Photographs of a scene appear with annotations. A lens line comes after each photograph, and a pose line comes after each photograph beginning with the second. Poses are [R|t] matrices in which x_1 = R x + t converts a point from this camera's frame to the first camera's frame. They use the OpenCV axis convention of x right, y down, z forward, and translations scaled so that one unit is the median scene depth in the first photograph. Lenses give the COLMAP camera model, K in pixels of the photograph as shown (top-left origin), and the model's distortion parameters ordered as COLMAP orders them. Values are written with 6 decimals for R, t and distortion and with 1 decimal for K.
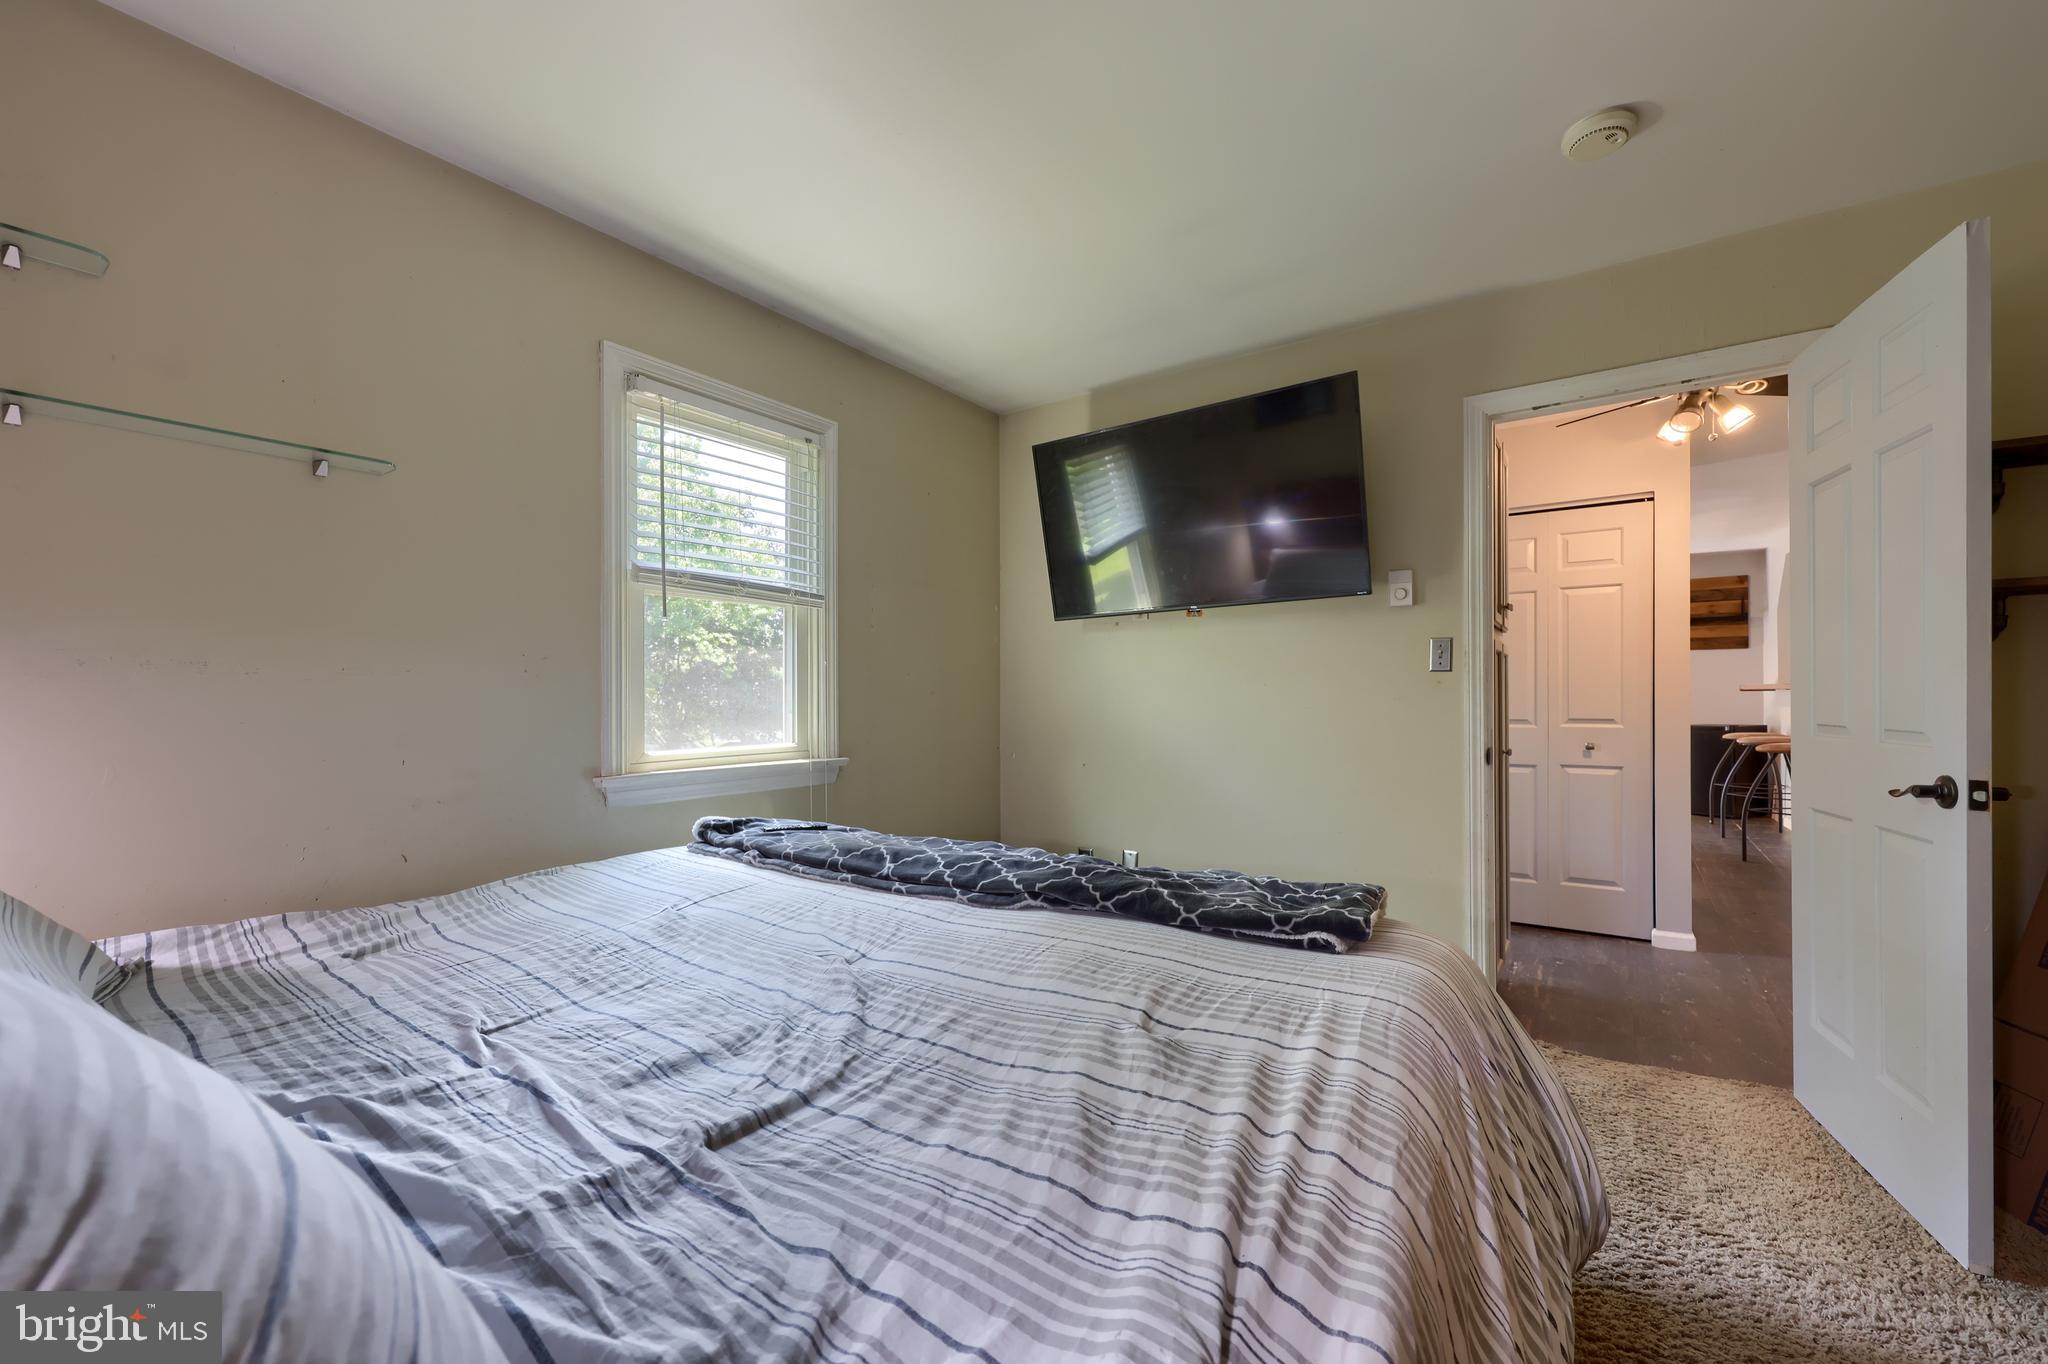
lens RADIAL K [[834.4, 0, 1010.0], [0, 834.4, 680.1], [0, 0, 1]] dist [-0.000493, -0.000040]
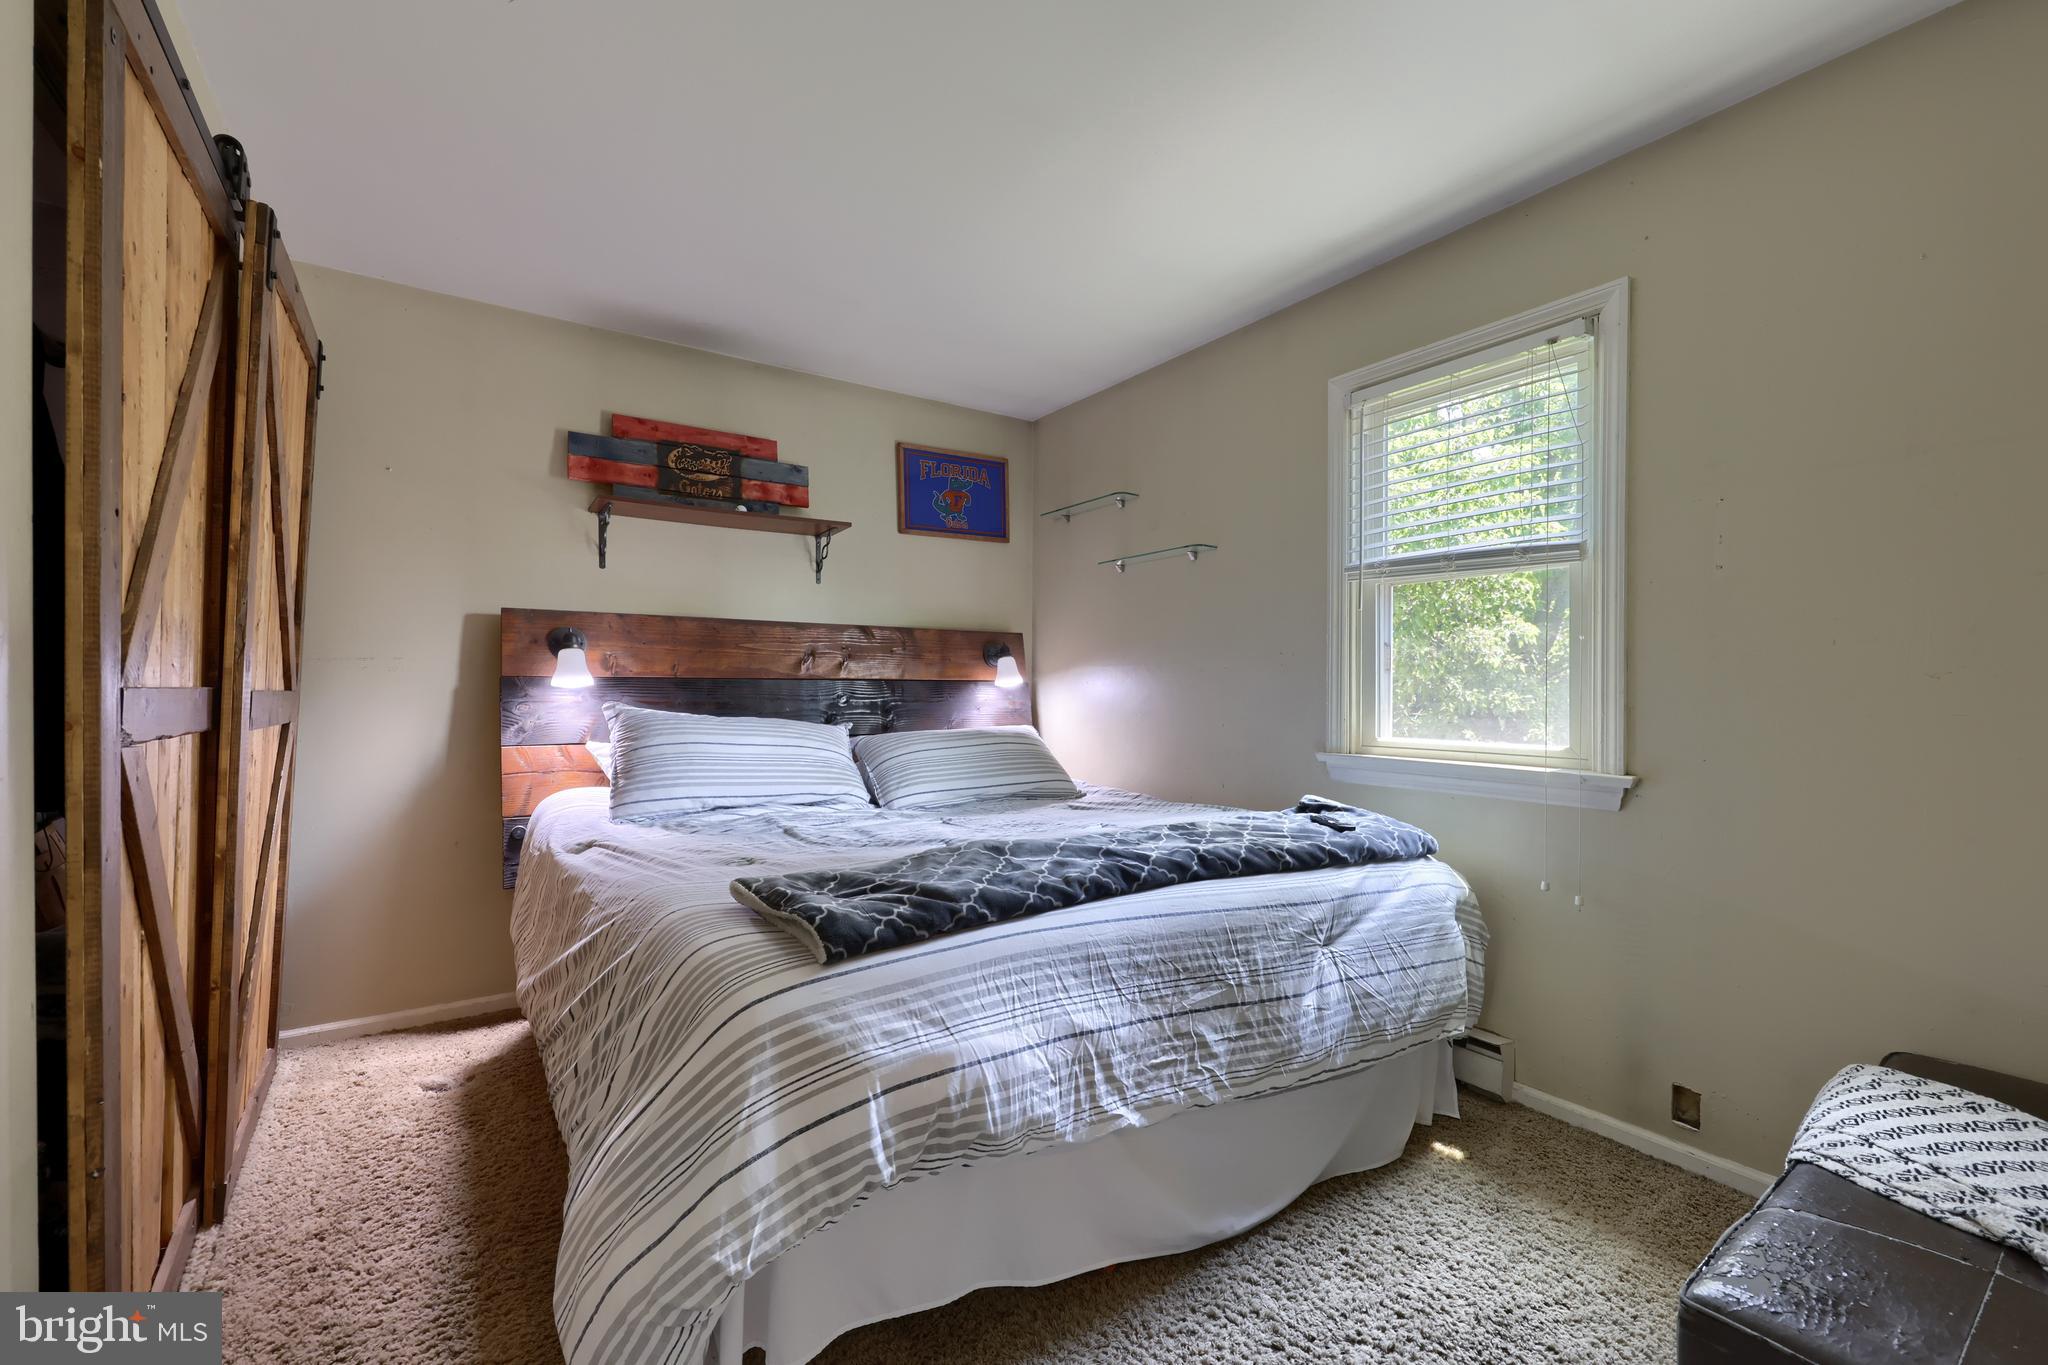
lens RADIAL K [[834.4, 0, 1010.0], [0, 834.4, 680.6], [0, 0, 1]] dist [-0.000493, -0.000040]
pose [[-0.345042, -0.002854, -0.938583, 0.722267], [0.008358, 0.999946, -0.006113, 0.019719], [0.938550, -0.009954, -0.345000, 0.902153]]
